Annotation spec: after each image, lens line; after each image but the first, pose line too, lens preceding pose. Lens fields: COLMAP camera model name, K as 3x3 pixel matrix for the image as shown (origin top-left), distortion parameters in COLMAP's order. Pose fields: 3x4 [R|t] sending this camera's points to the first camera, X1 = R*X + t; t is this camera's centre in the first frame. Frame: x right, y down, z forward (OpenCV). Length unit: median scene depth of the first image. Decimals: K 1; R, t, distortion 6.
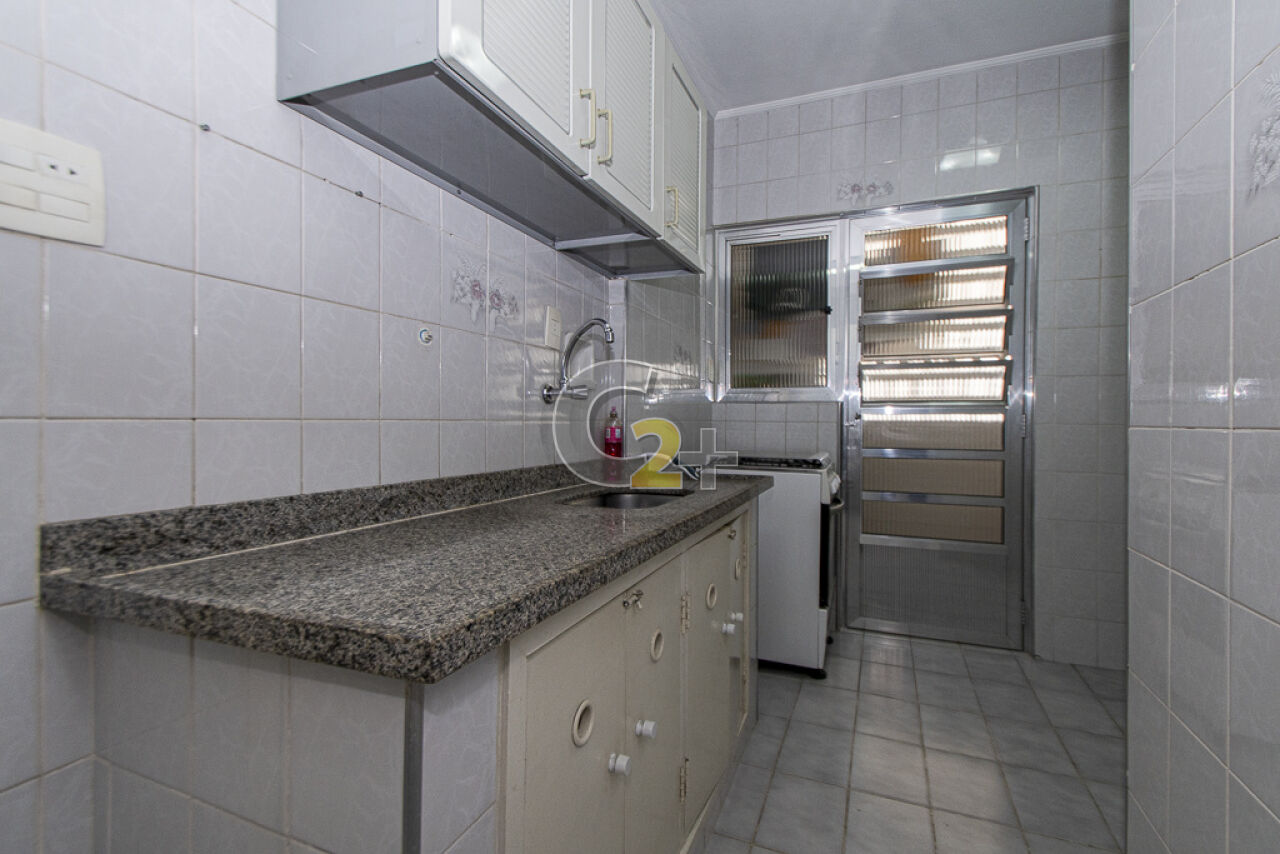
lens RADIAL K [[581.4, 0, 637.8], [0, 581.4, 420.3], [0, 0, 1]] dist [0.018526, -0.001443]
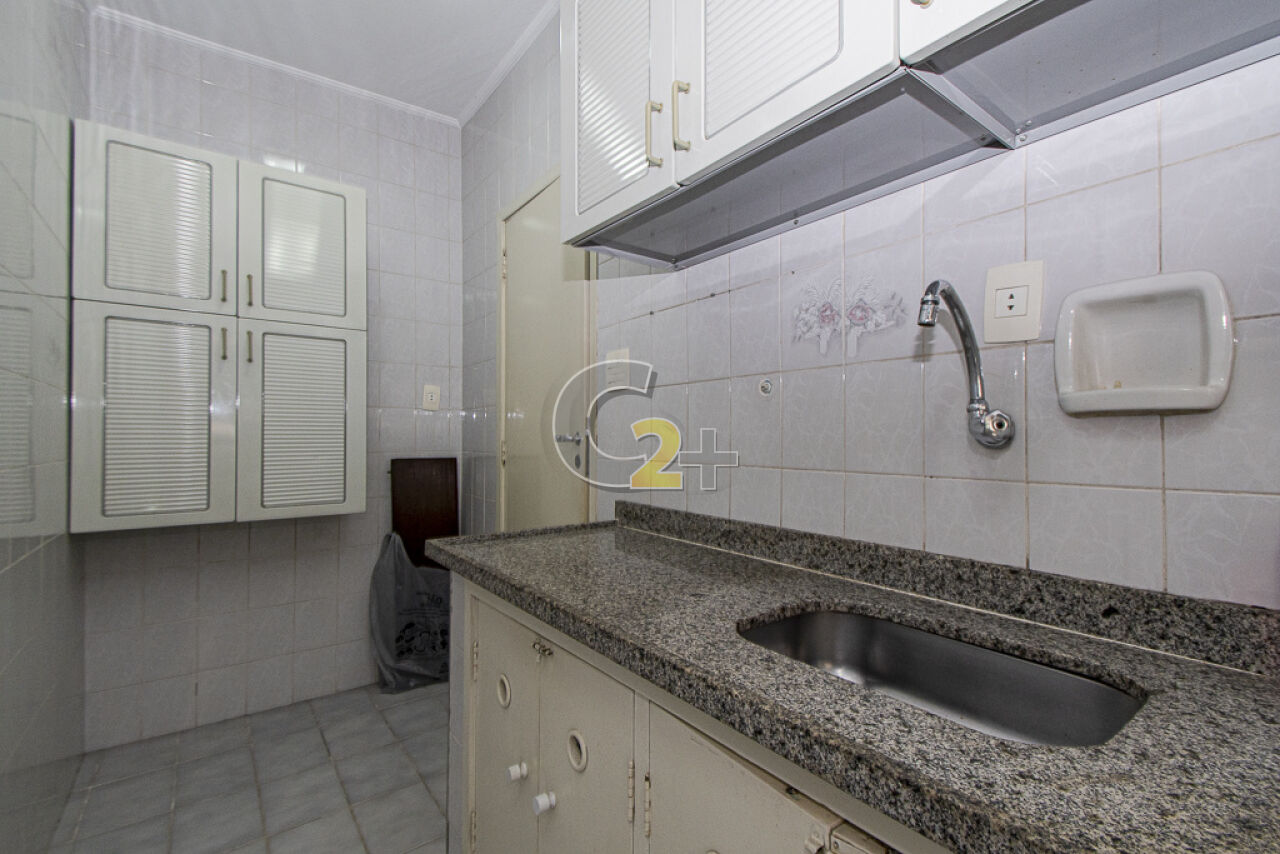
lens RADIAL K [[581.4, 0, 670.3], [0, 581.4, 431.6], [0, 0, 1]] dist [0.018526, -0.001443]
pose [[-0.491154, -0.019242, -0.870860, 0.300659], [-0.004883, 0.999801, -0.019337, -0.020890], [0.871059, -0.005245, -0.491150, 0.653278]]
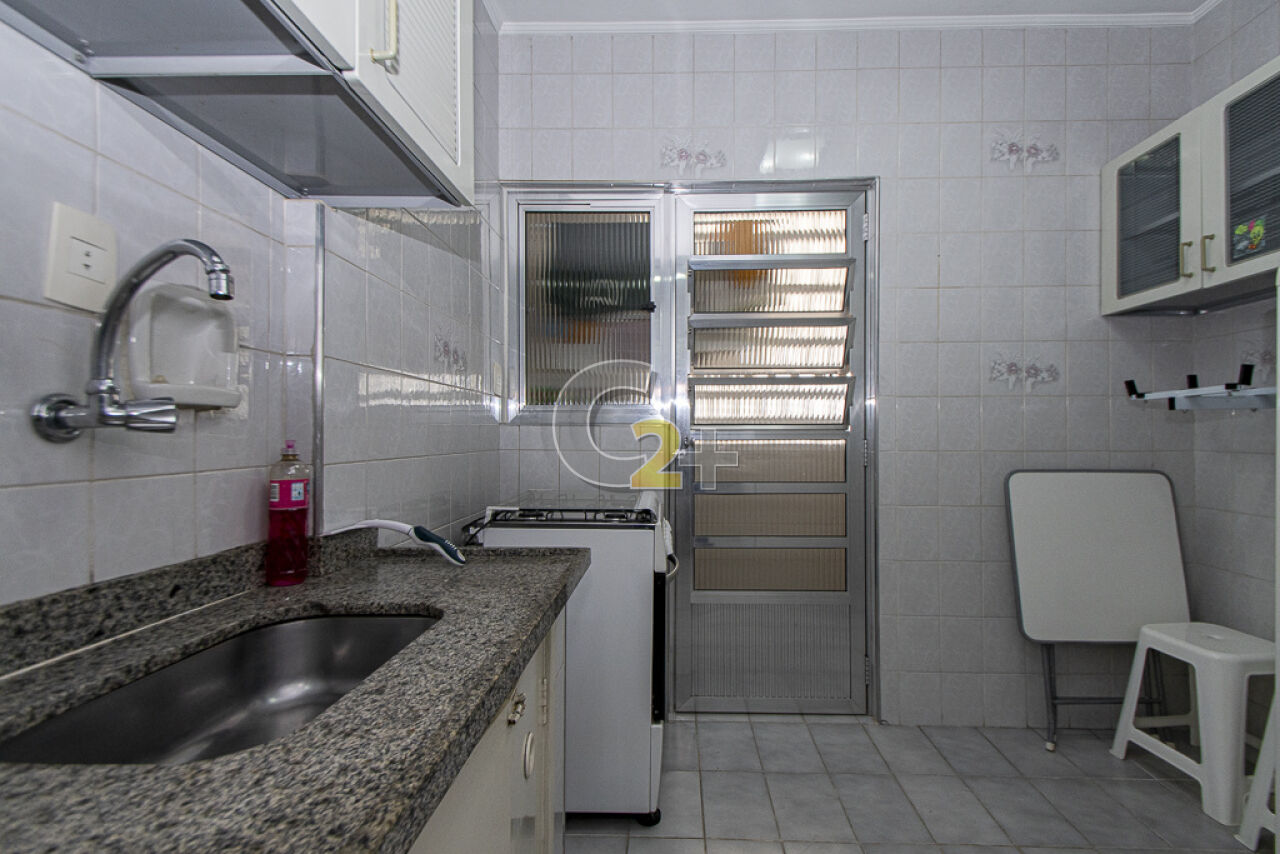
lens RADIAL K [[581.4, 0, 644.5], [0, 581.4, 427.8], [0, 0, 1]] dist [0.018526, -0.001443]
pose [[0.940378, -0.002817, 0.340119, 0.059162], [0.008233, 0.999861, -0.014483, -0.018476], [-0.340031, 0.016420, 0.940271, 0.305380]]
